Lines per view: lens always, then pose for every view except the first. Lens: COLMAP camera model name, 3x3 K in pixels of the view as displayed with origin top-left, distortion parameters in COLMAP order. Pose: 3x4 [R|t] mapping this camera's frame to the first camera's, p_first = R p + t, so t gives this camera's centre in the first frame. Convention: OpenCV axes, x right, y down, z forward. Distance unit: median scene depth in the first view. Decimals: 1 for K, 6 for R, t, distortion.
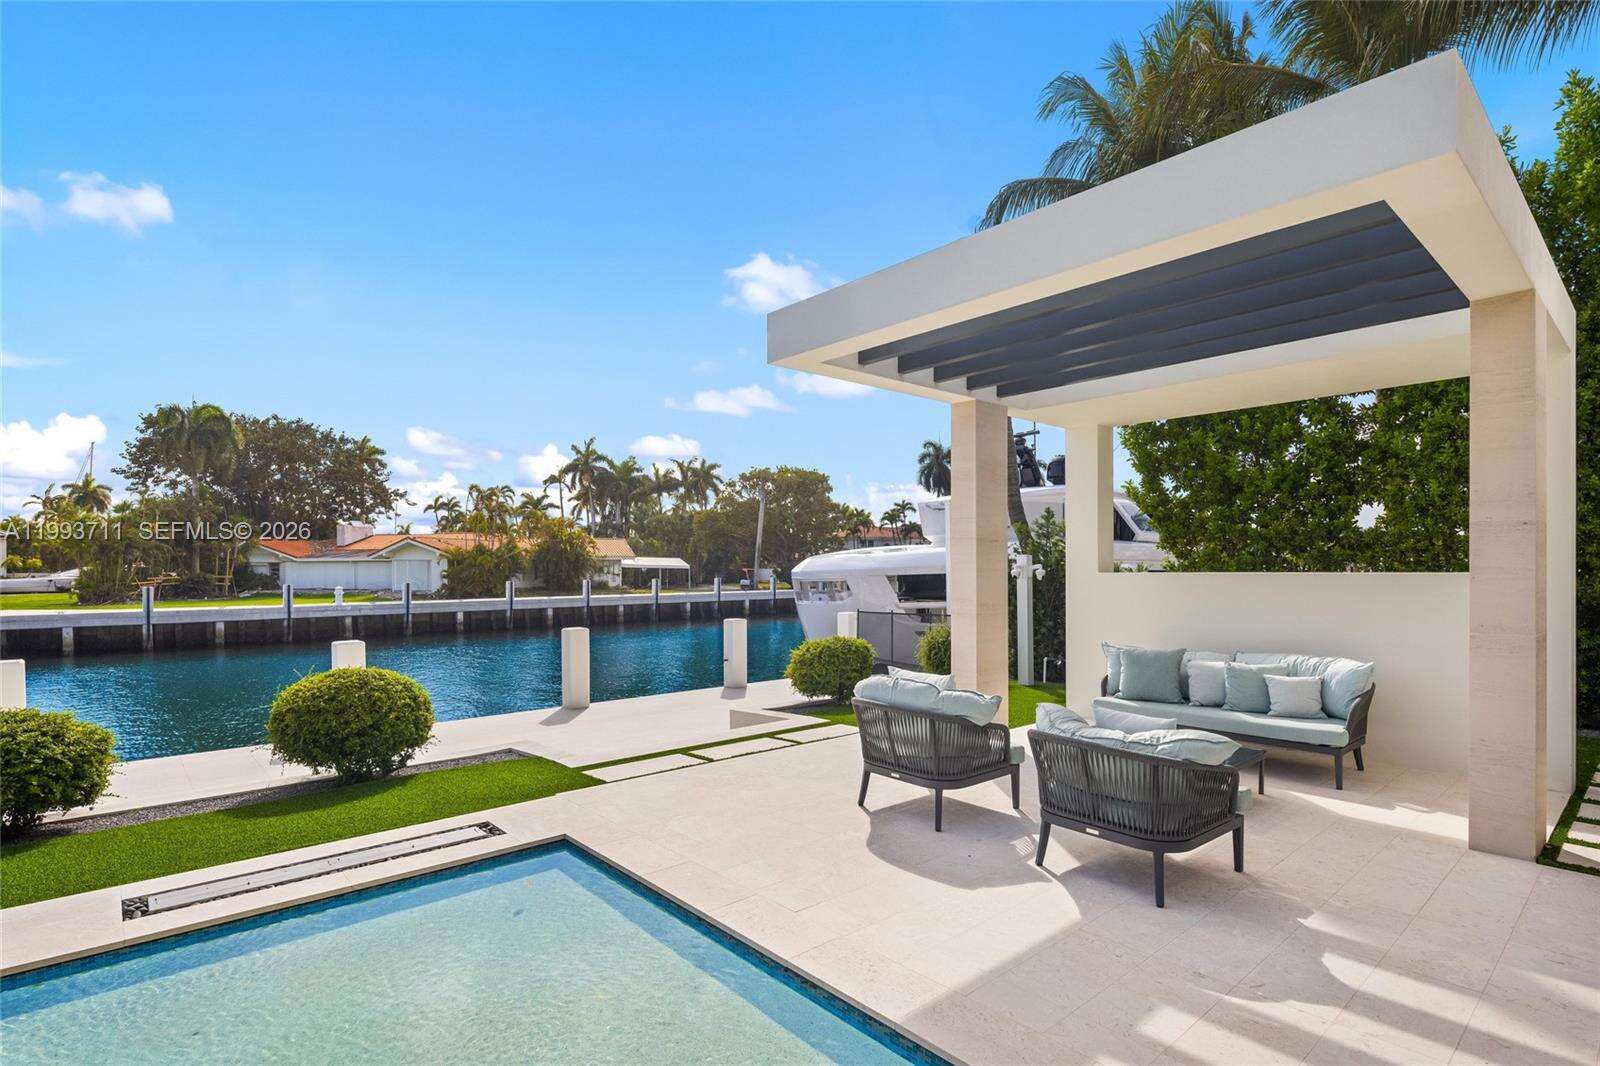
lens RADIAL K [[790.2, 0, 798.5], [0, 790.2, 563.1], [0, 0, 1]] dist [0.002022, 0.000372]
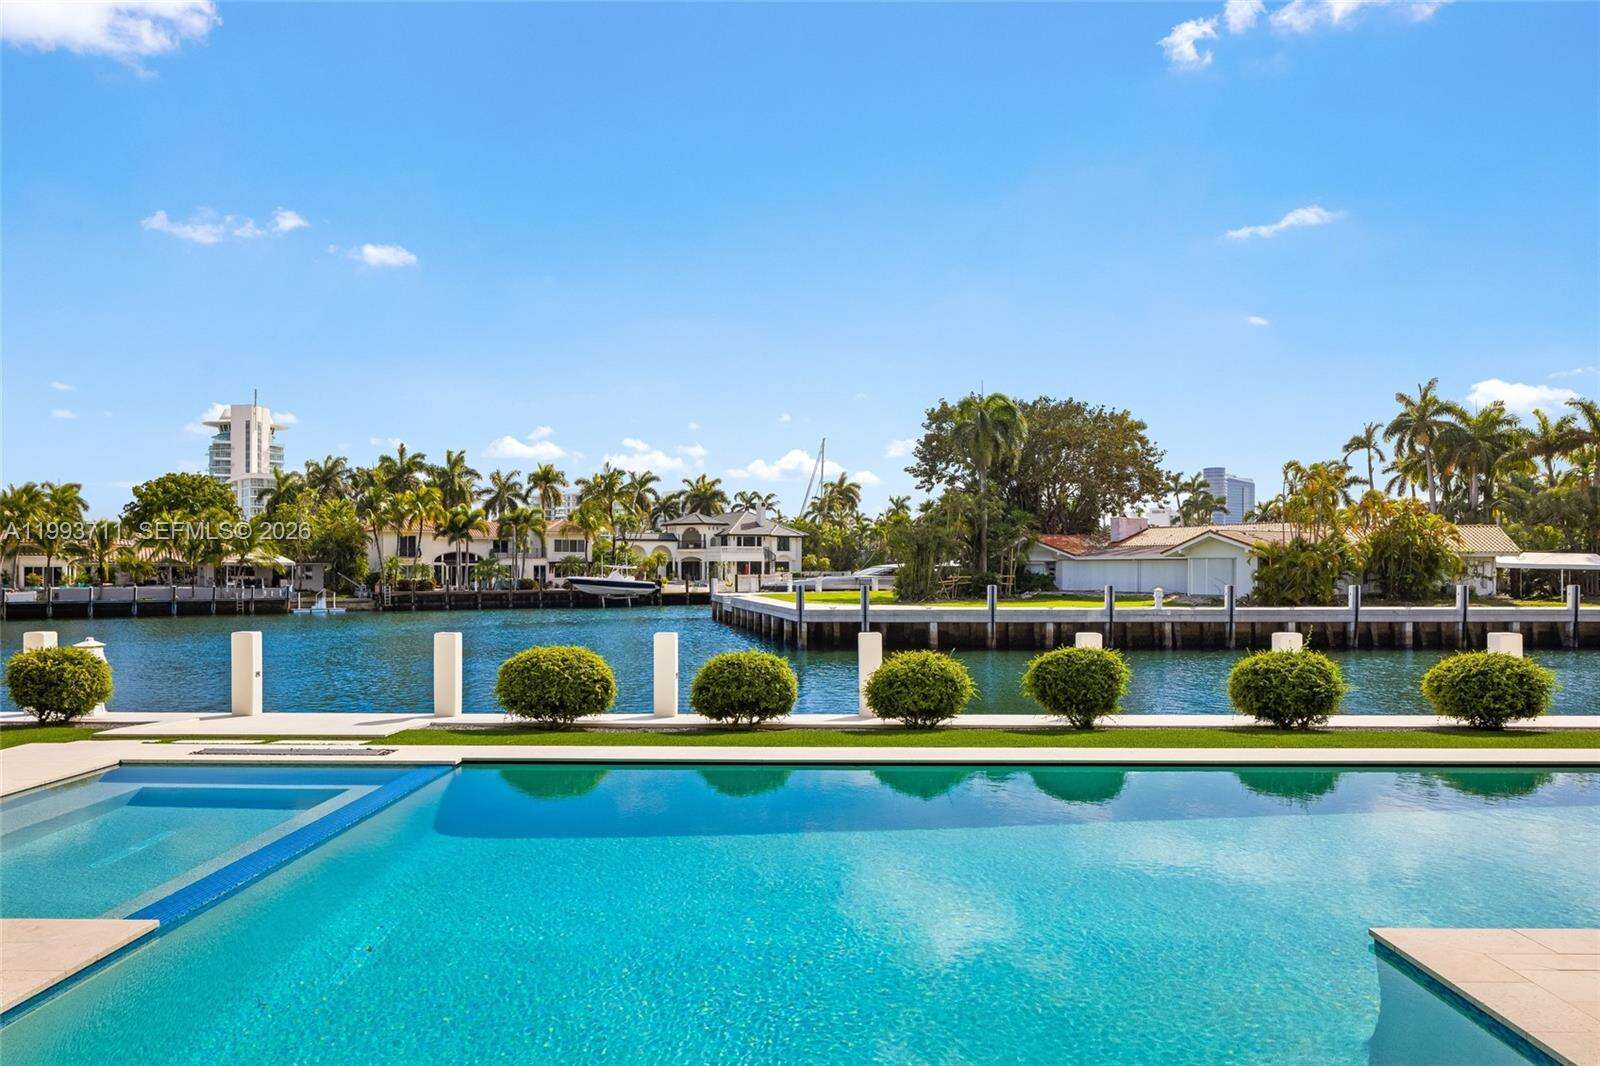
lens RADIAL K [[1092.6, 0, 792.9], [0, 1092.6, 569.7], [0, 0, 1]] dist [-0.003631, -0.002403]
pose [[0.739436, 0.003884, -0.673216, -0.038187], [0.001301, 0.999973, 0.007198, -0.000295], [0.673226, -0.006198, 0.739411, -0.110849]]
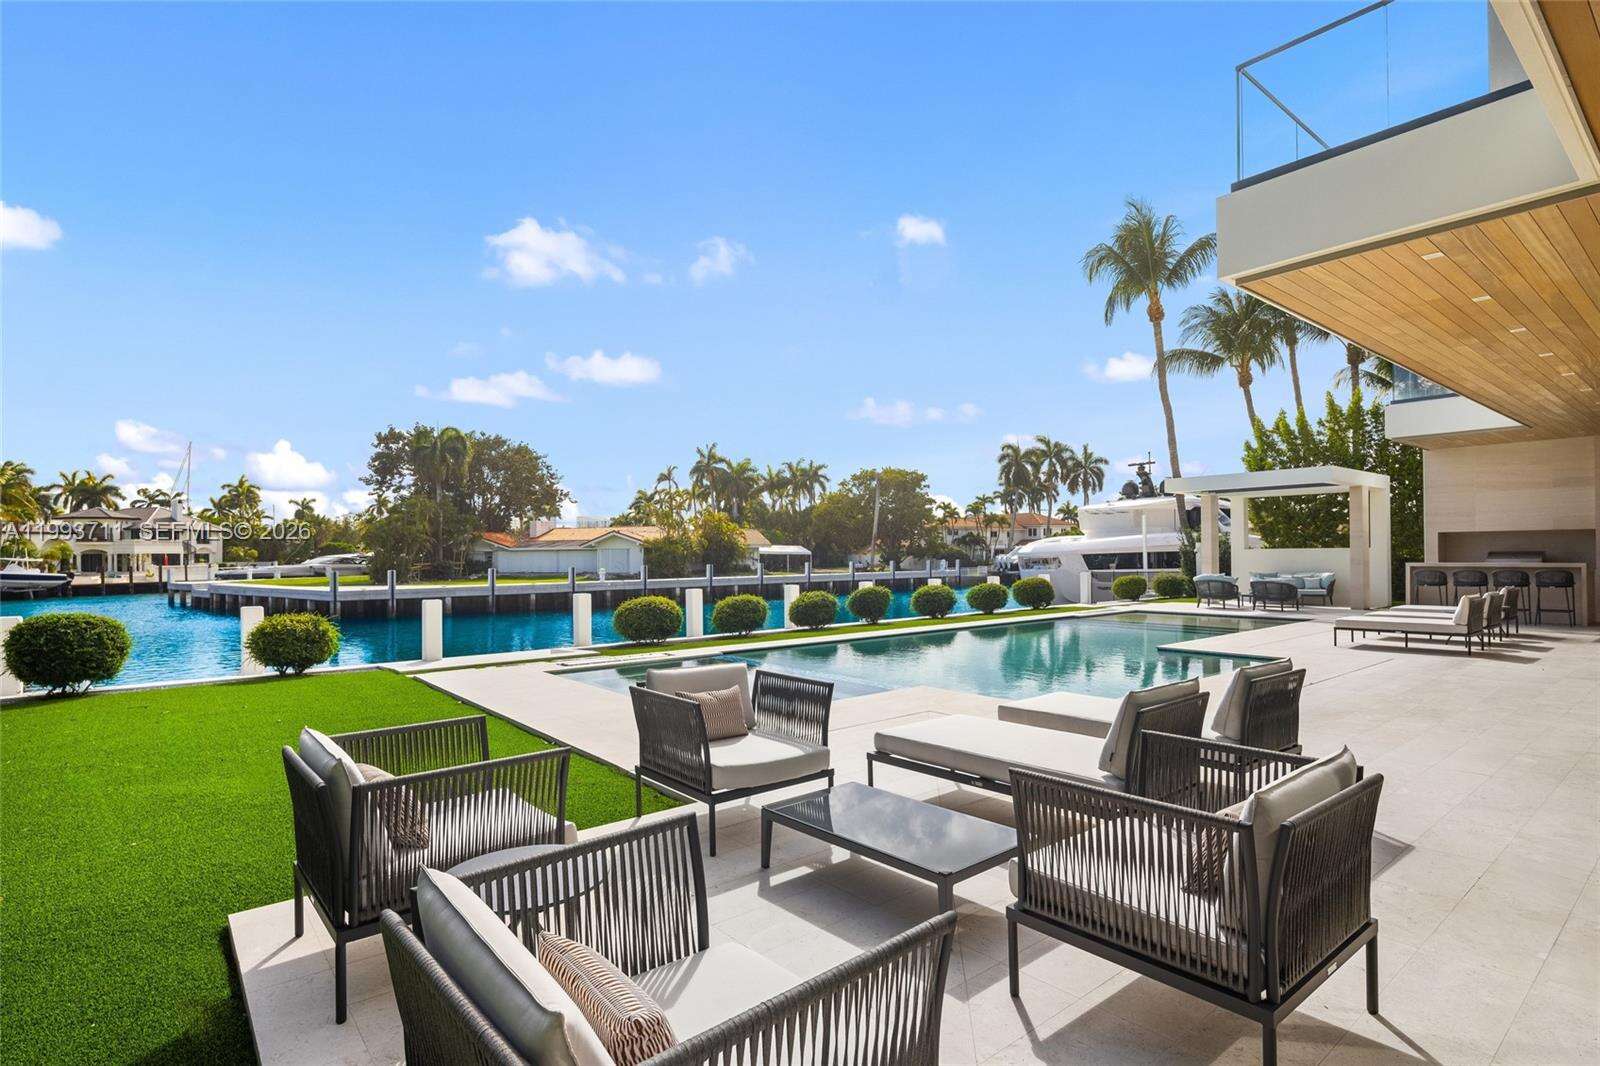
lens RADIAL K [[790.2, 0, 798.5], [0, 790.2, 563.1], [0, 0, 1]] dist [0.002022, 0.000372]
pose [[0.999450, -0.006317, -0.032564, -0.125506], [0.006857, 0.999840, 0.016493, 0.000430], [0.032454, -0.016708, 0.999334, -0.210561]]
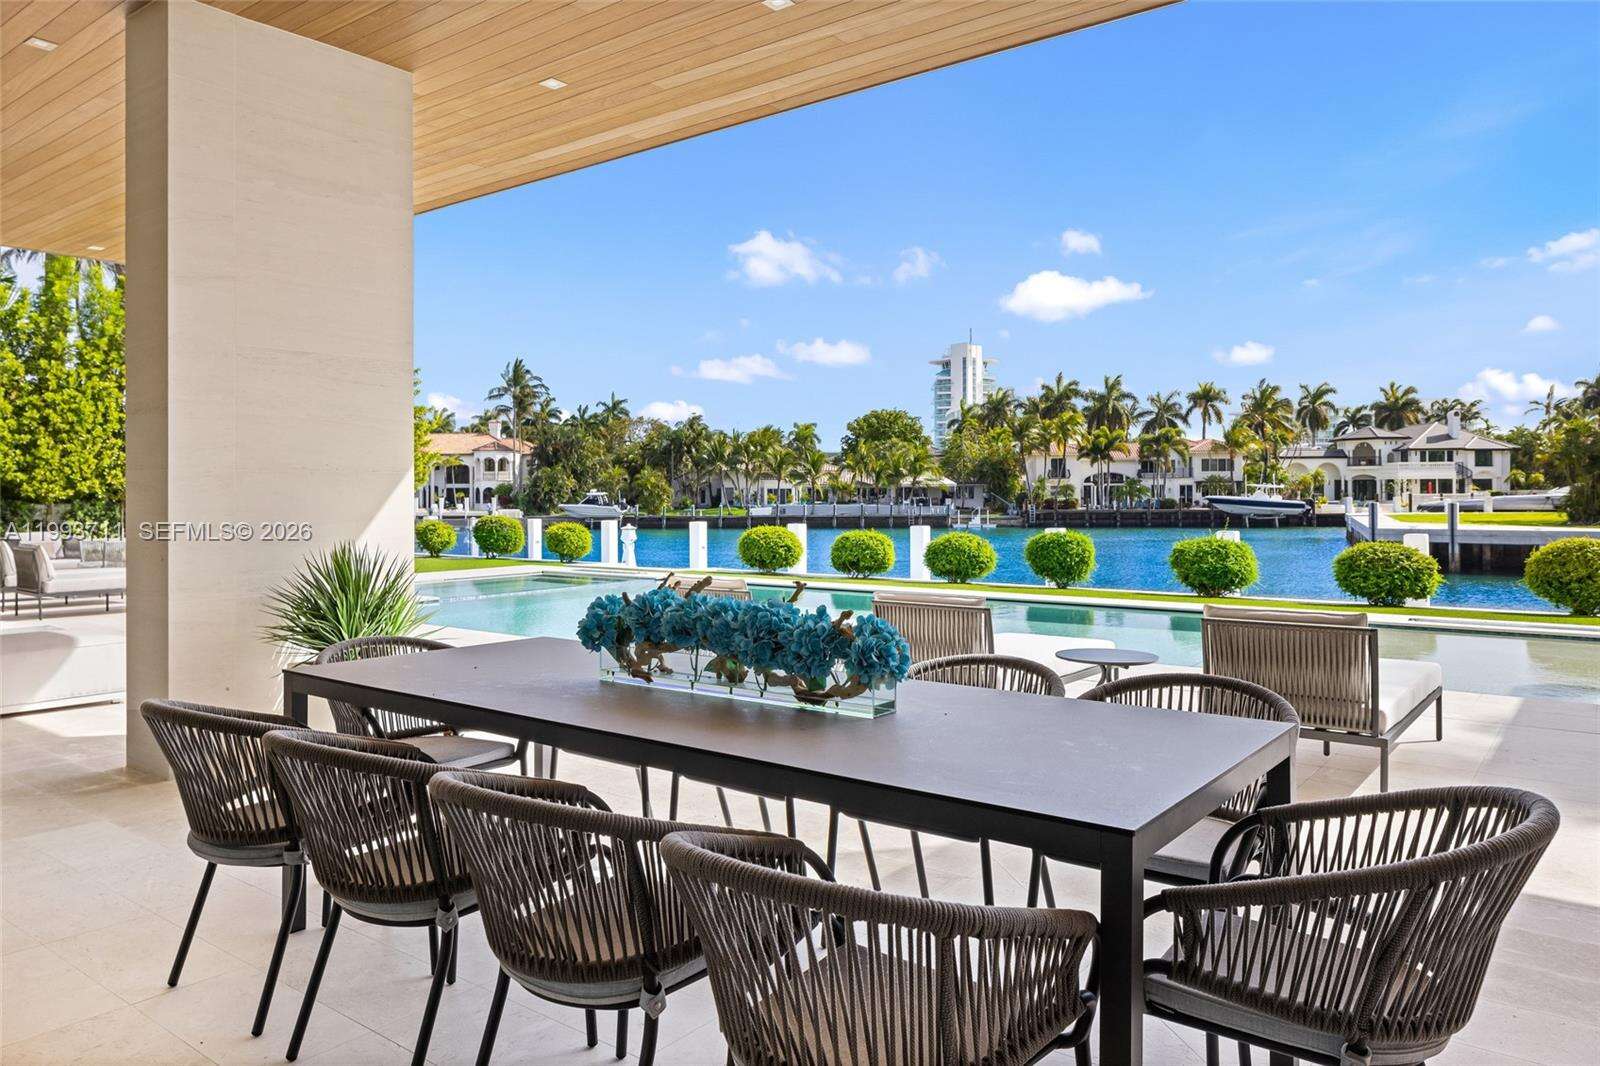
lens RADIAL K [[1105.9, 0, 800.9], [0, 1105.9, 493.8], [0, 0, 1]] dist [0.000216, 0.001384]
pose [[0.203461, 0.003977, -0.979075, 0.089021], [0.009252, 0.999939, 0.005984, 0.002456], [0.979039, -0.010276, 0.203412, -0.062863]]
